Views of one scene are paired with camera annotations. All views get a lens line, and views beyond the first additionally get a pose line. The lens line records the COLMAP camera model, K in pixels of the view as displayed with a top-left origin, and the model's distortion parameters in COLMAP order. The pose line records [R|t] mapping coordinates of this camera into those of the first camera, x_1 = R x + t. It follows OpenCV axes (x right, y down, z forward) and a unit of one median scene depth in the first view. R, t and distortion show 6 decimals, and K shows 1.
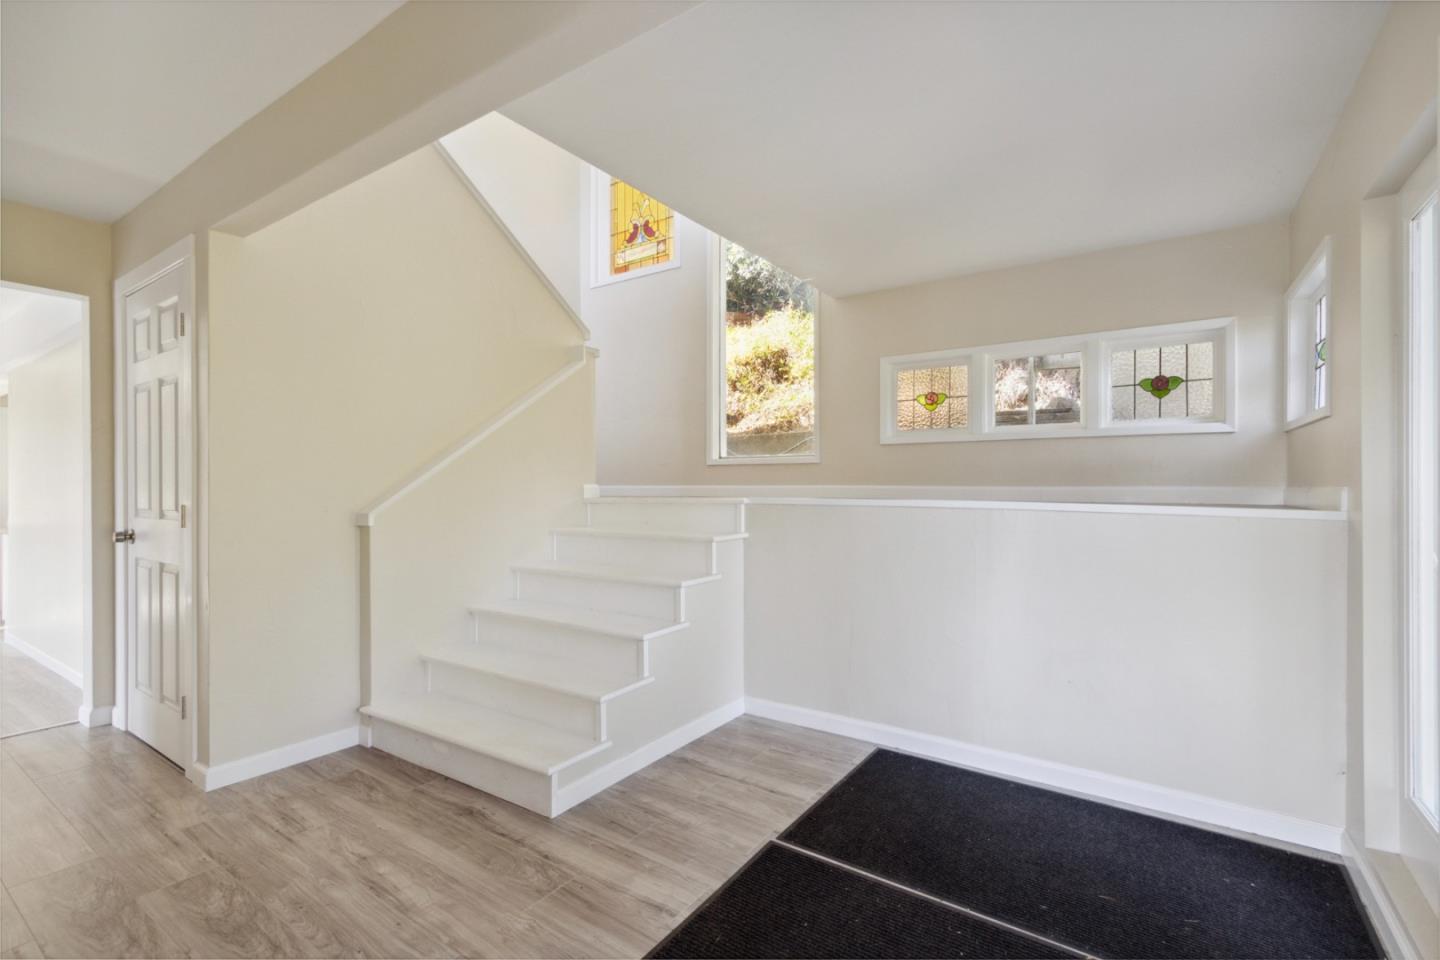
lens RADIAL K [[637.9, 0, 717.3], [0, 637.9, 498.4], [0, 0, 1]] dist [-0.017683, -0.000045]
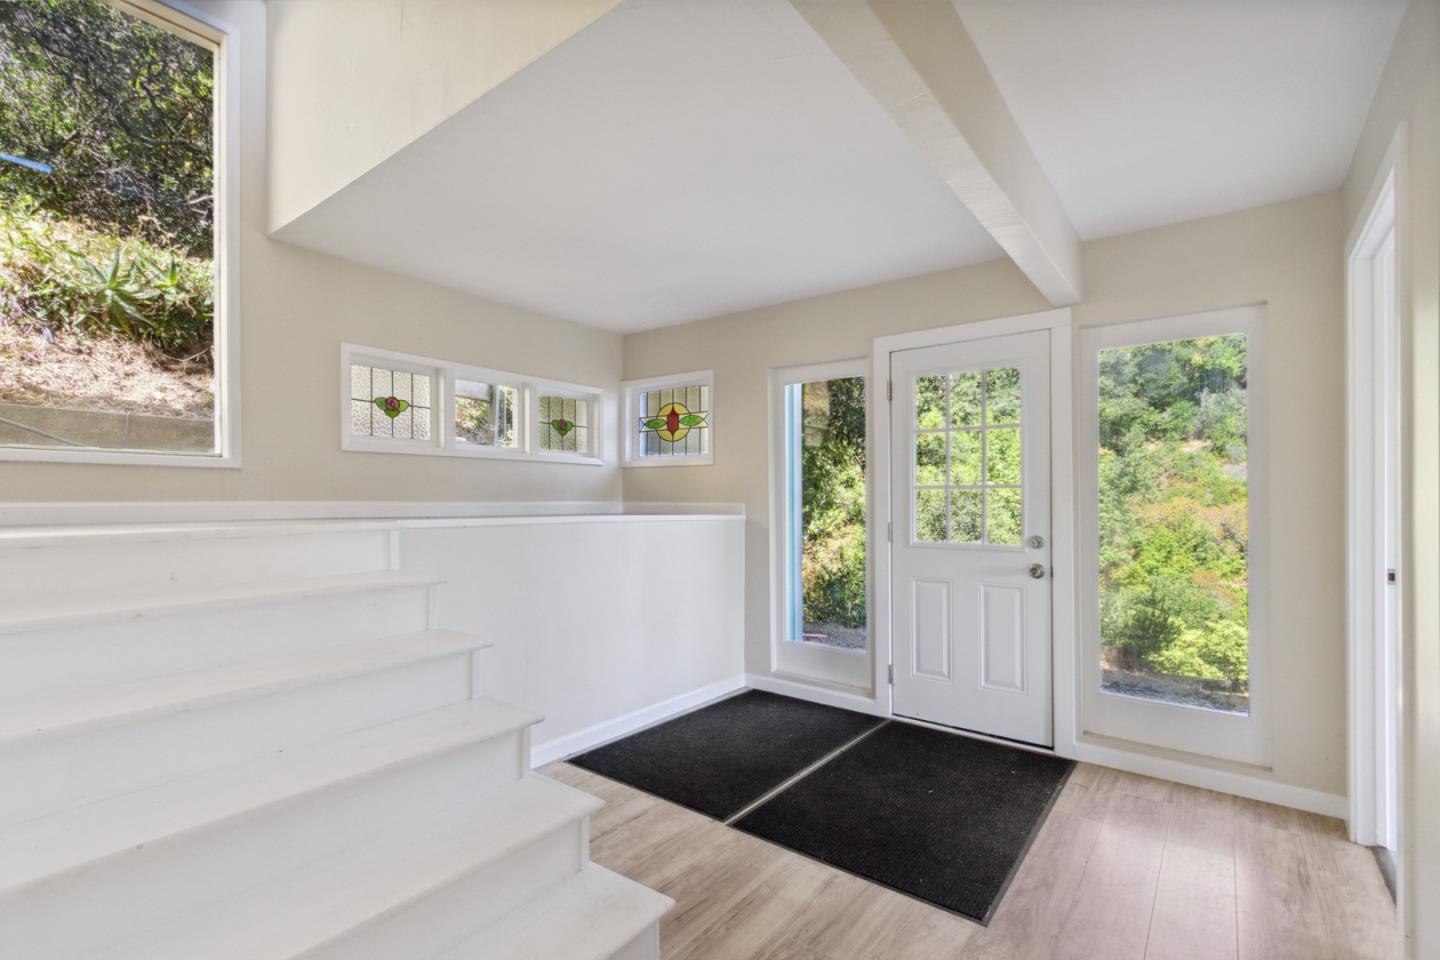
lens RADIAL K [[650.4, 0, 721.7], [0, 650.4, 489.8], [0, 0, 1]] dist [0.003612, -0.001020]
pose [[0.051751, 0.006856, 0.998636, -0.930241], [0.009825, 0.999925, -0.007374, -0.039939], [-0.998612, 0.010193, 0.051680, 0.818222]]
